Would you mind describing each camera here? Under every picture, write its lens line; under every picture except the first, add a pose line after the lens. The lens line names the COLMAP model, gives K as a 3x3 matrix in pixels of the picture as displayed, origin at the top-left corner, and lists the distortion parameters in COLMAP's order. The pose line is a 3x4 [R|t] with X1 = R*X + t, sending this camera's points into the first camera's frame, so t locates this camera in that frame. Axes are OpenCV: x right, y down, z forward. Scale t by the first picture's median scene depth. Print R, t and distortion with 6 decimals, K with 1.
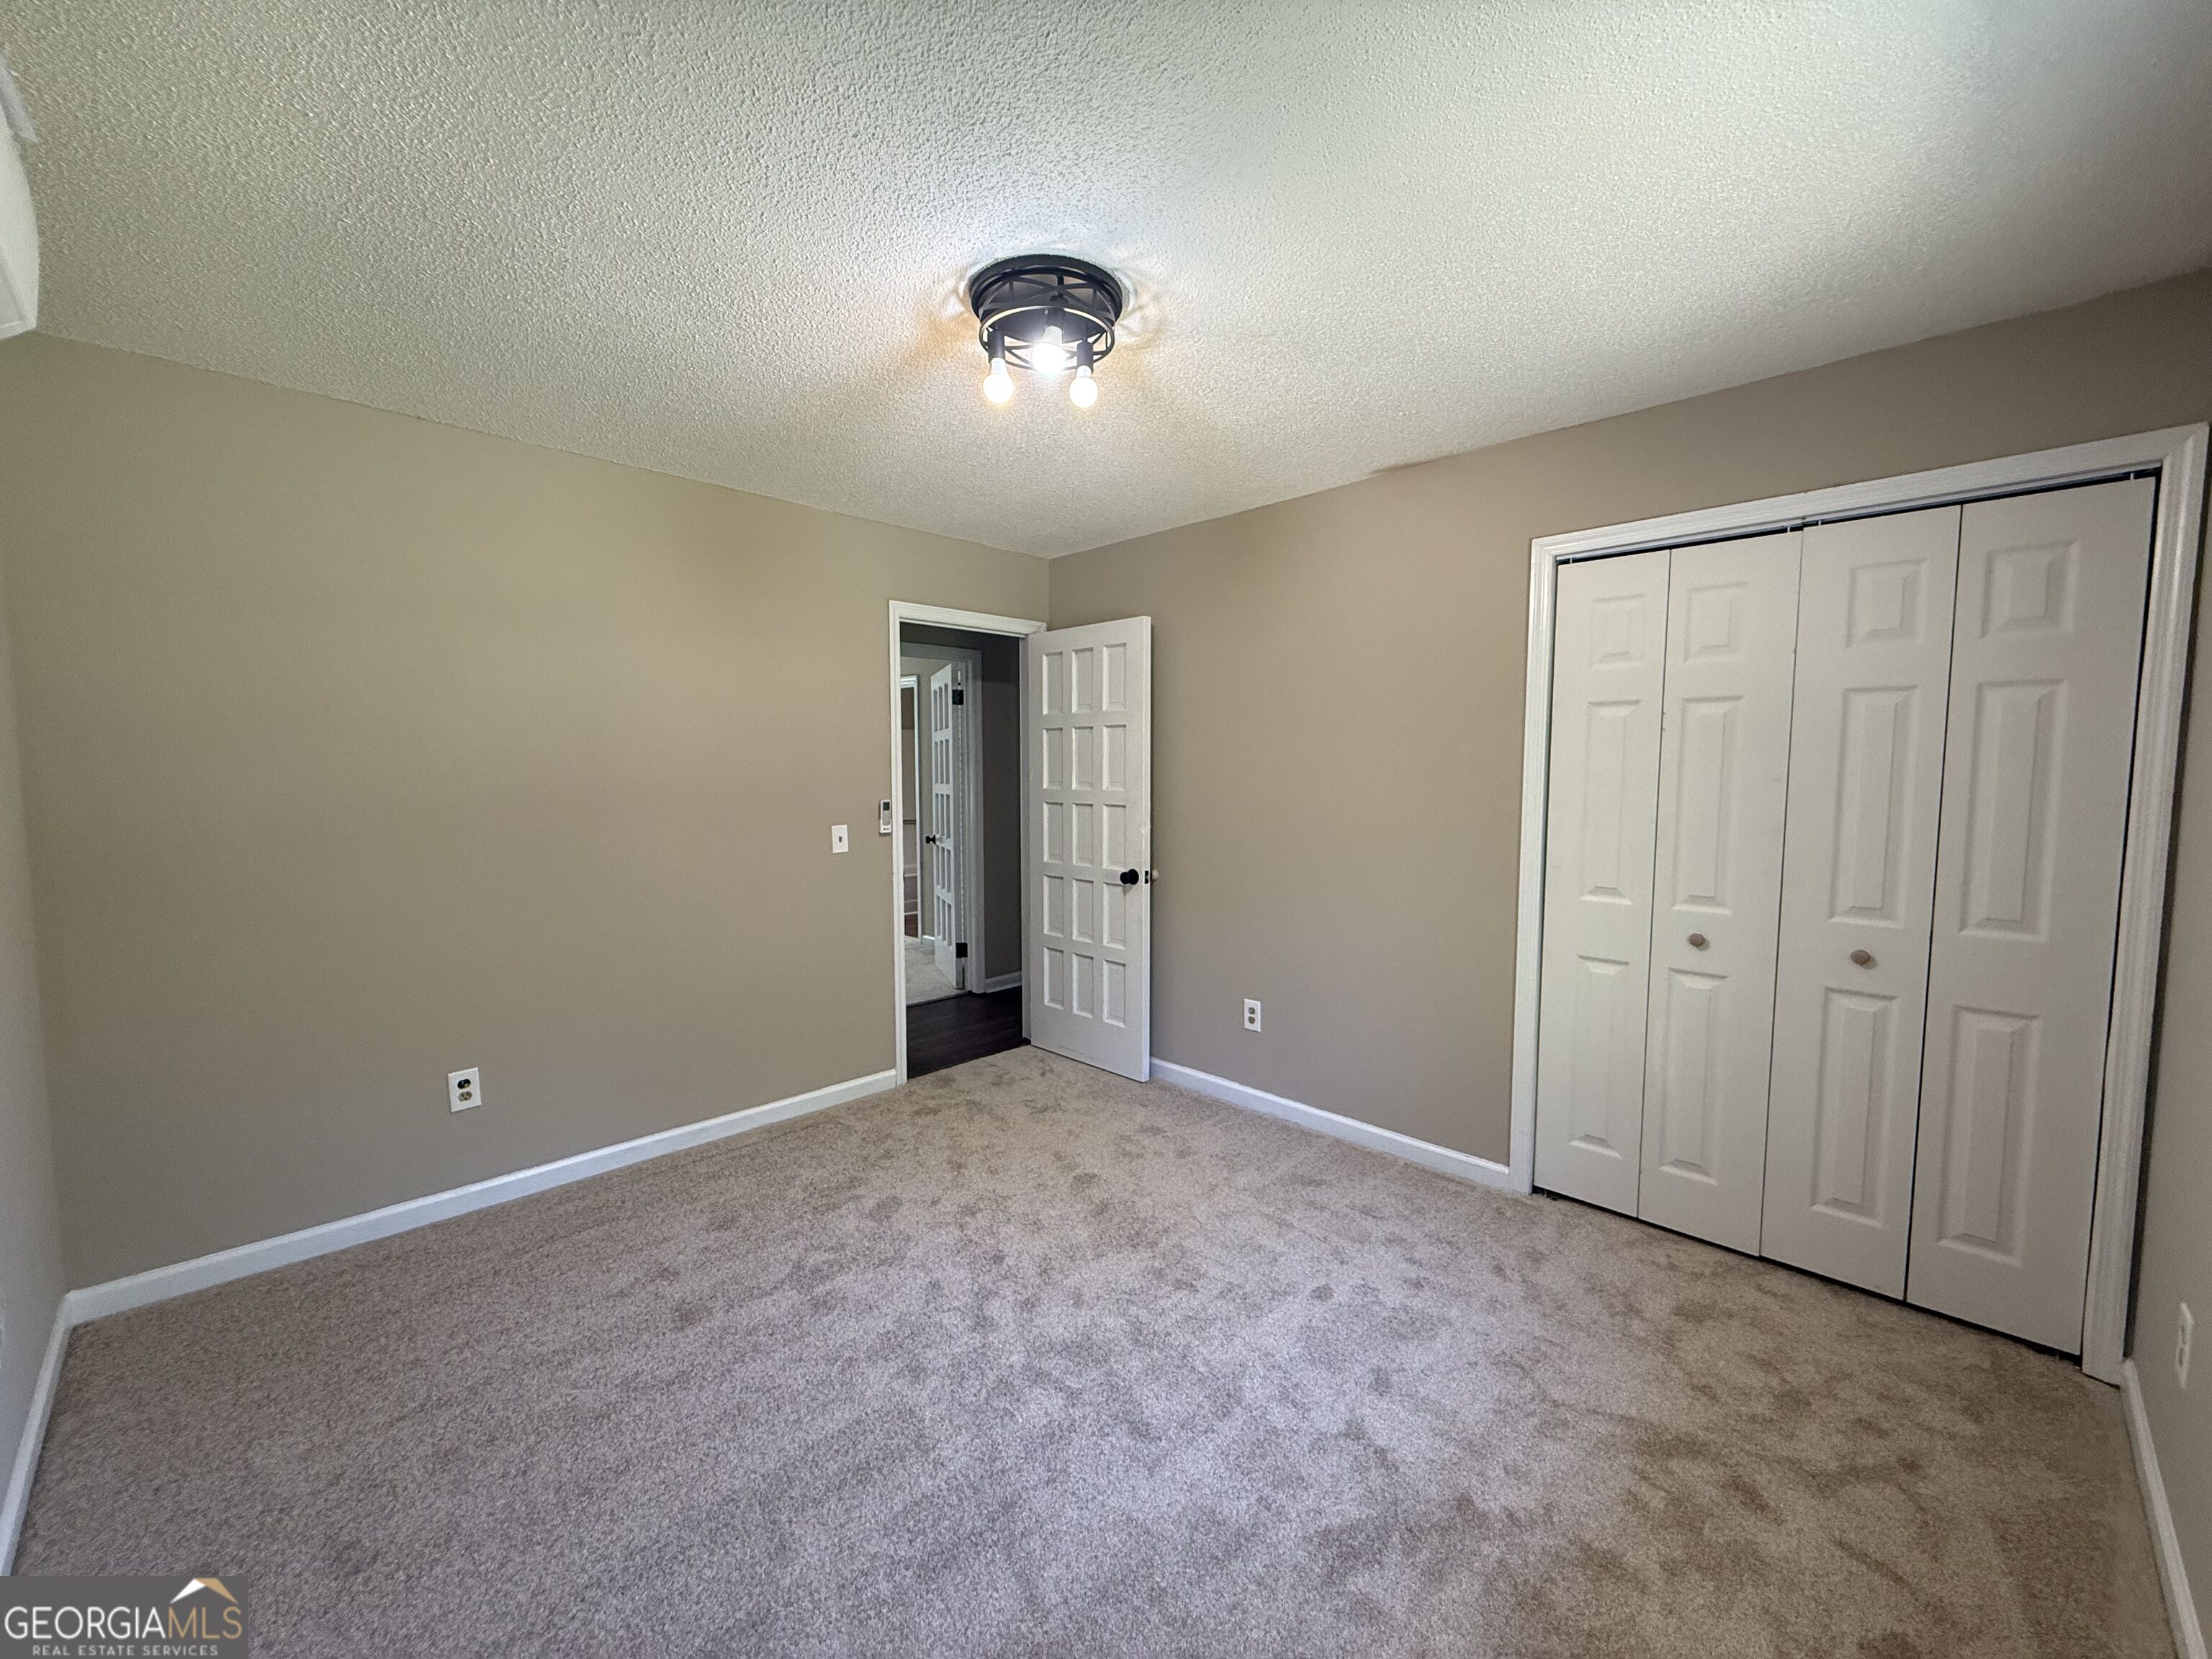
lens RADIAL K [[882.0, 0, 1114.4], [0, 882.0, 824.8], [0, 0, 1]] dist [0.000197, -0.000276]
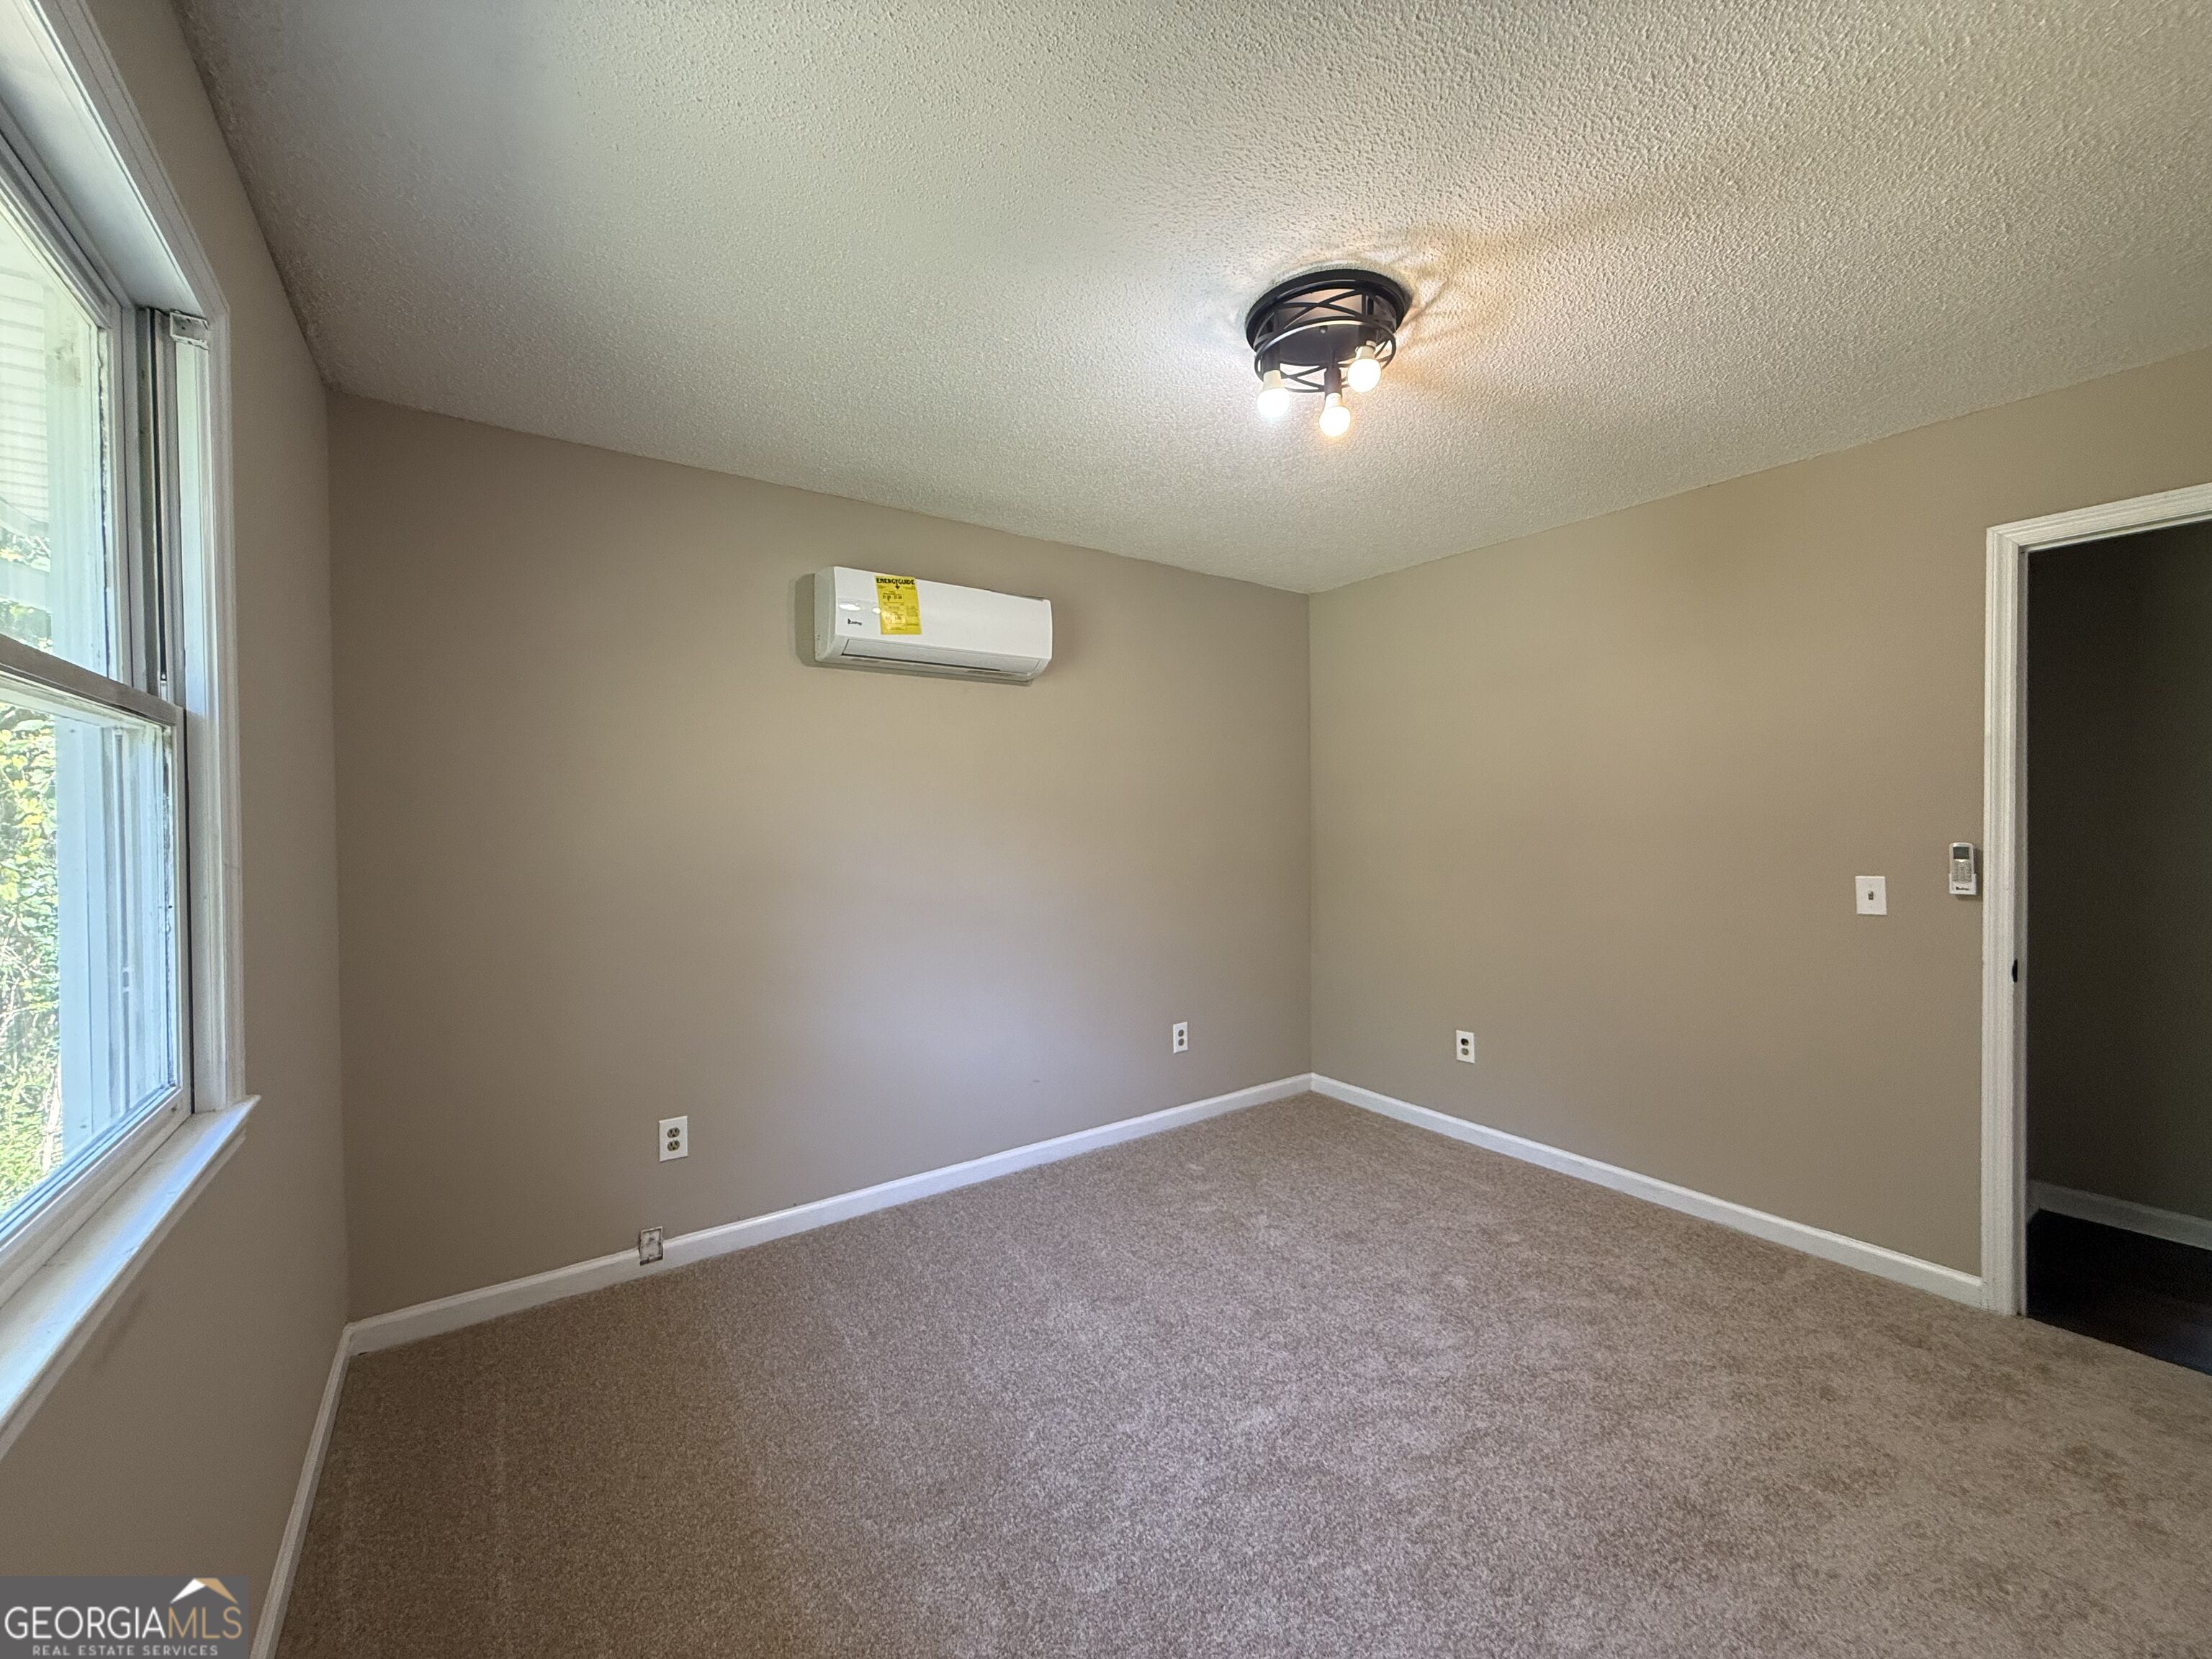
lens RADIAL K [[882.0, 0, 1094.8], [0, 882.0, 828.8], [0, 0, 1]] dist [0.000197, -0.000276]
pose [[-0.178392, 0.014465, -0.983853, 0.516983], [-0.056726, 0.998078, 0.024959, -0.020402], [0.982323, 0.060263, -0.177229, 0.531604]]
